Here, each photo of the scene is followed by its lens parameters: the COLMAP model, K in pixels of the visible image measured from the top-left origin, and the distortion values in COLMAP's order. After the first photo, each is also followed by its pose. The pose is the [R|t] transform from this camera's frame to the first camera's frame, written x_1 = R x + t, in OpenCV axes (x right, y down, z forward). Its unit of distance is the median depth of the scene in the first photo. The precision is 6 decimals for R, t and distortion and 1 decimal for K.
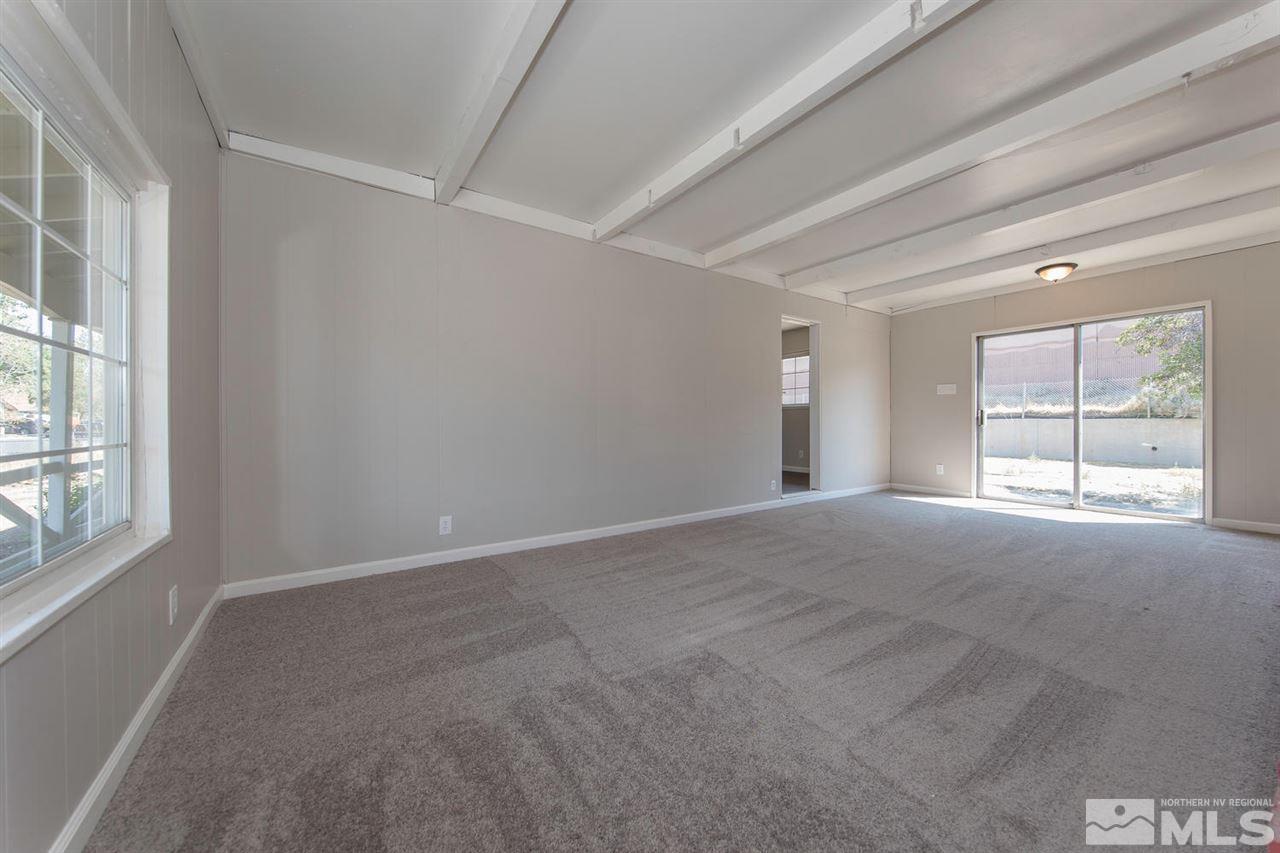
lens RADIAL K [[462.1, 0, 638.2], [0, 462.1, 422.4], [0, 0, 1]] dist [0.007056, -0.000042]
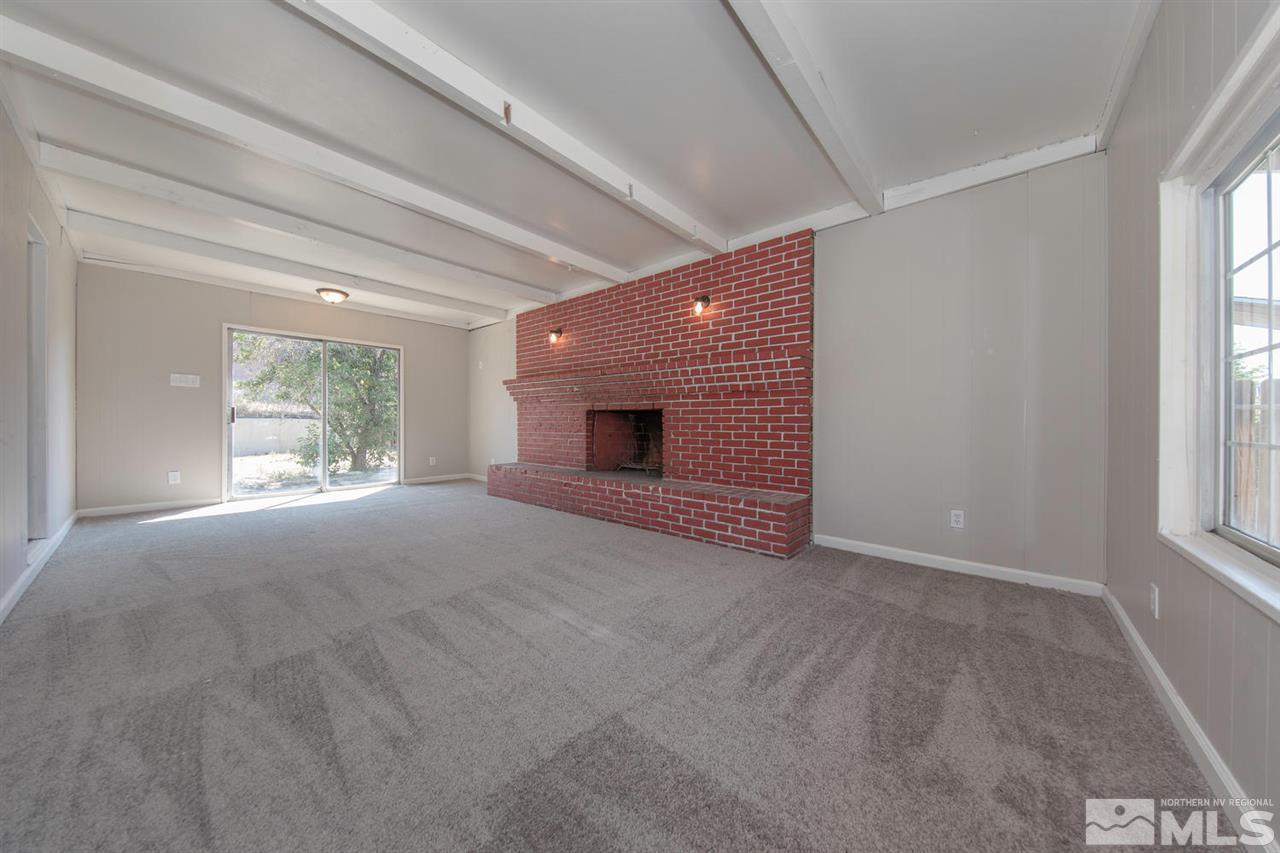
lens RADIAL K [[416.2, 0, 644.9], [0, 416.2, 422.0], [0, 0, 1]] dist [0.000051, 0.000027]
pose [[-0.273448, -0.000270, 0.961887, -0.337472], [-0.003527, 0.999994, -0.000722, 0.000851], [-0.961880, -0.003591, -0.273447, 0.491051]]
